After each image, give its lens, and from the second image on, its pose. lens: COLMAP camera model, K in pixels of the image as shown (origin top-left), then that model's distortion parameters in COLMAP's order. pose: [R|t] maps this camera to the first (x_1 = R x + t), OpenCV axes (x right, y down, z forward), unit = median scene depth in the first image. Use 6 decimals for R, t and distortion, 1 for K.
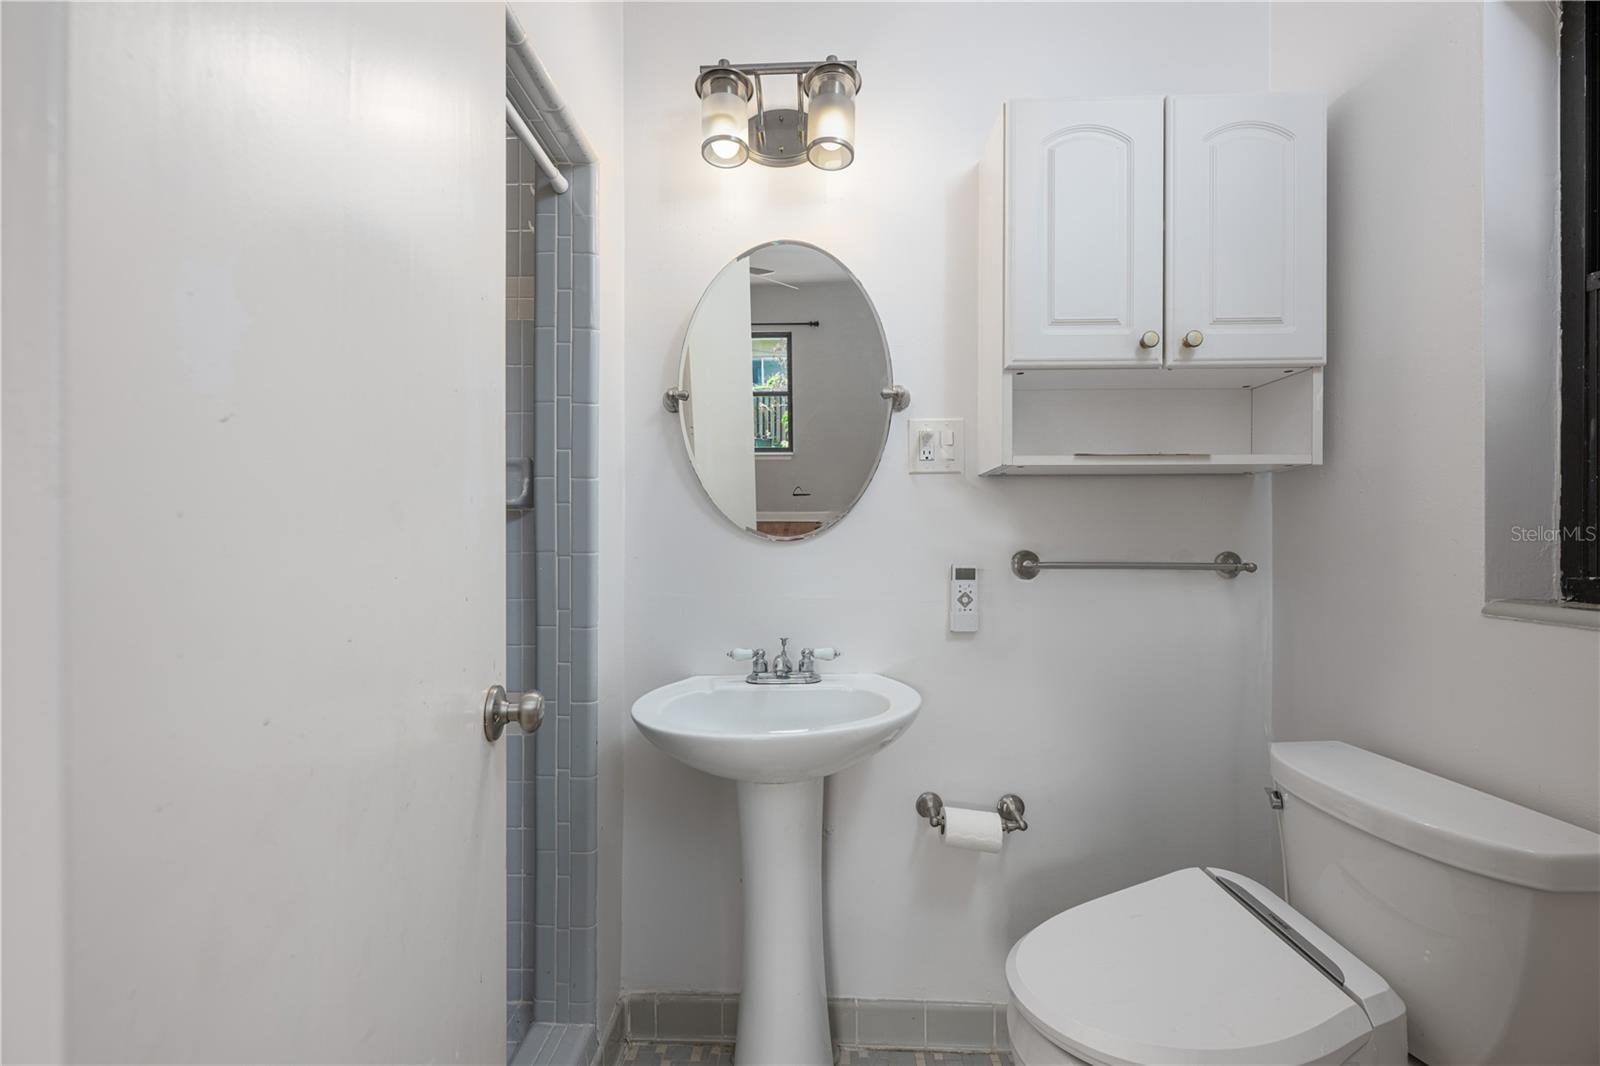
lens RADIAL K [[635.9, 0, 798.3], [0, 635.9, 533.7], [0, 0, 1]] dist [-0.000518, -0.000404]
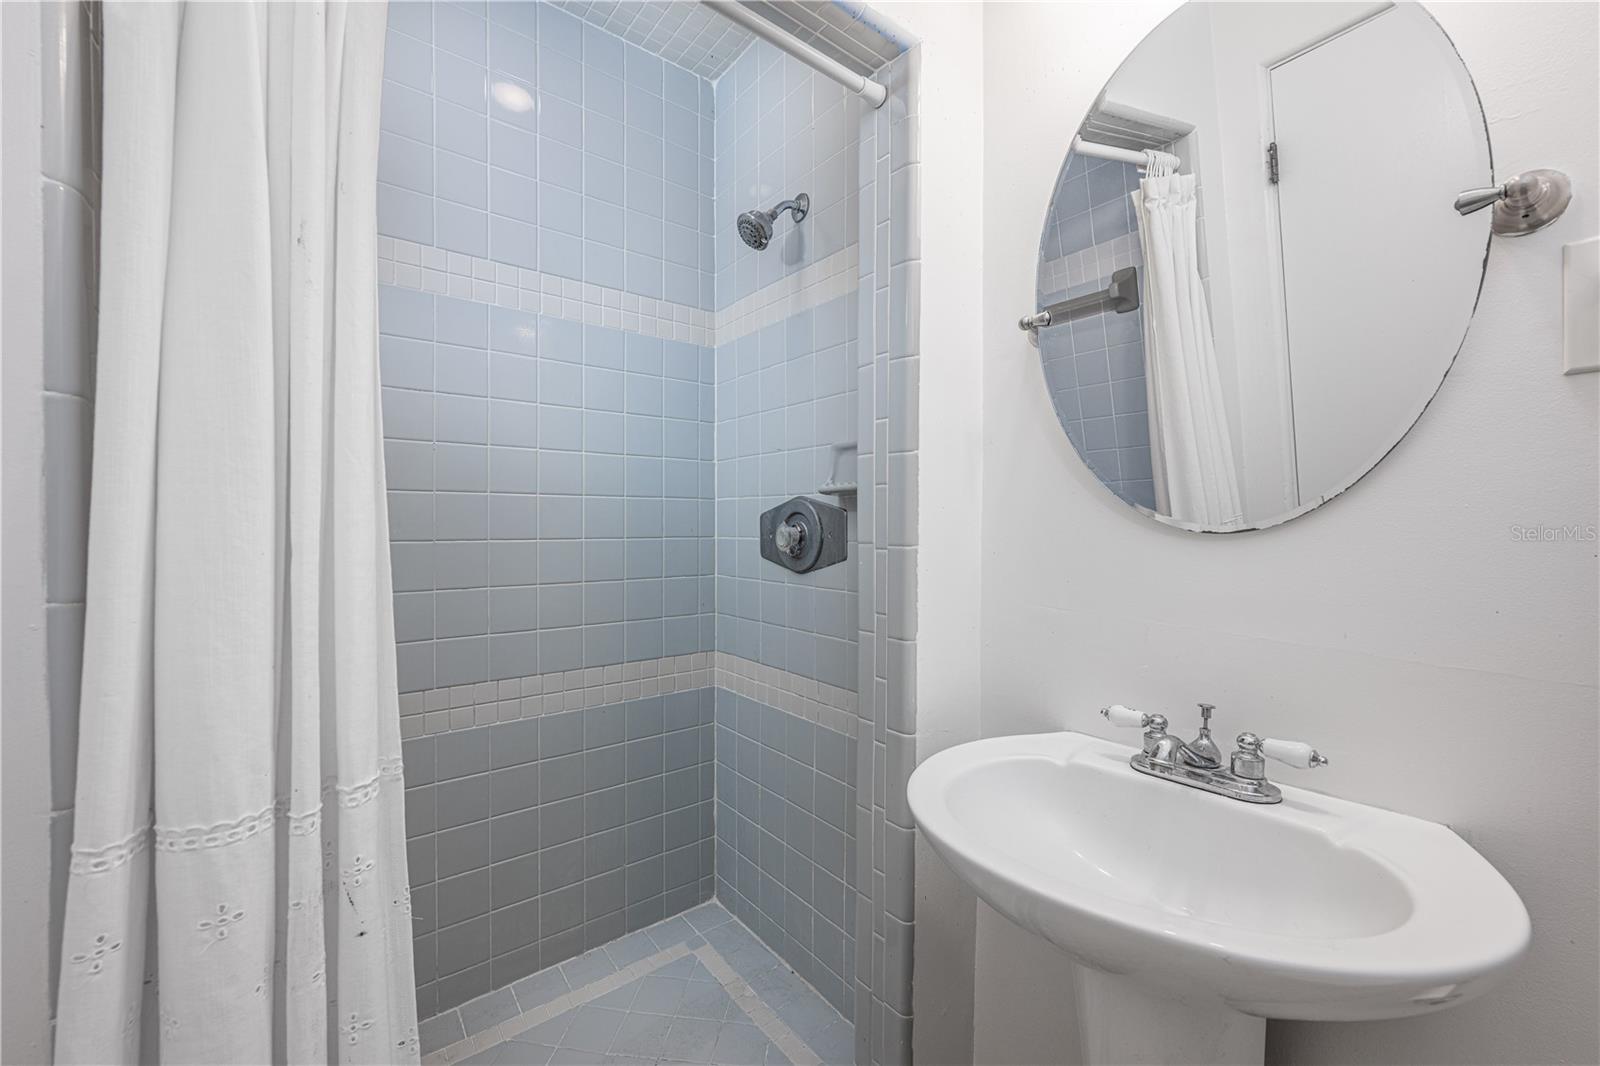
lens RADIAL K [[635.9, 0, 798.3], [0, 635.9, 533.7], [0, 0, 1]] dist [-0.000518, -0.000404]
pose [[0.635680, 0.011843, -0.771862, 0.184056], [-0.001249, 0.999897, 0.014314, 0.003897], [0.771951, -0.008135, 0.635629, 0.365984]]
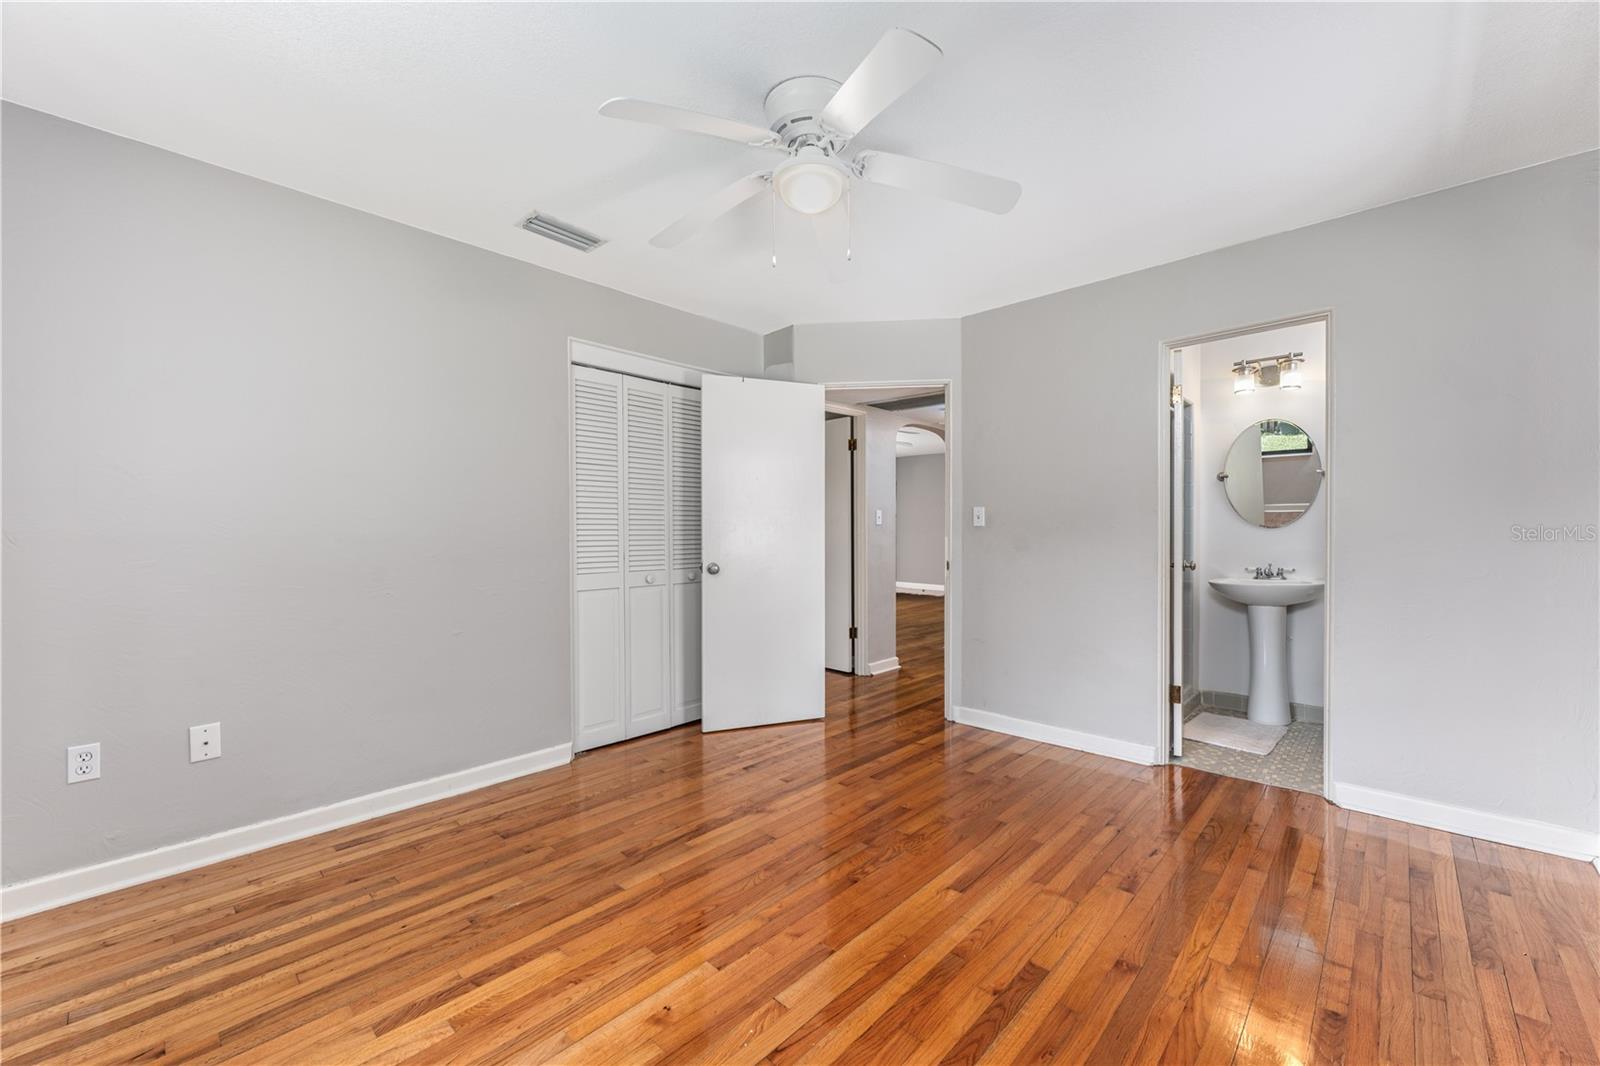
lens RADIAL K [[635.9, 0, 798.3], [0, 635.9, 533.7], [0, 0, 1]] dist [-0.000518, -0.000404]
pose [[0.746045, 0.000669, -0.665896, 0.288136], [0.002466, 0.999990, 0.003767, 0.020745], [0.665891, -0.004452, 0.746035, -2.420350]]
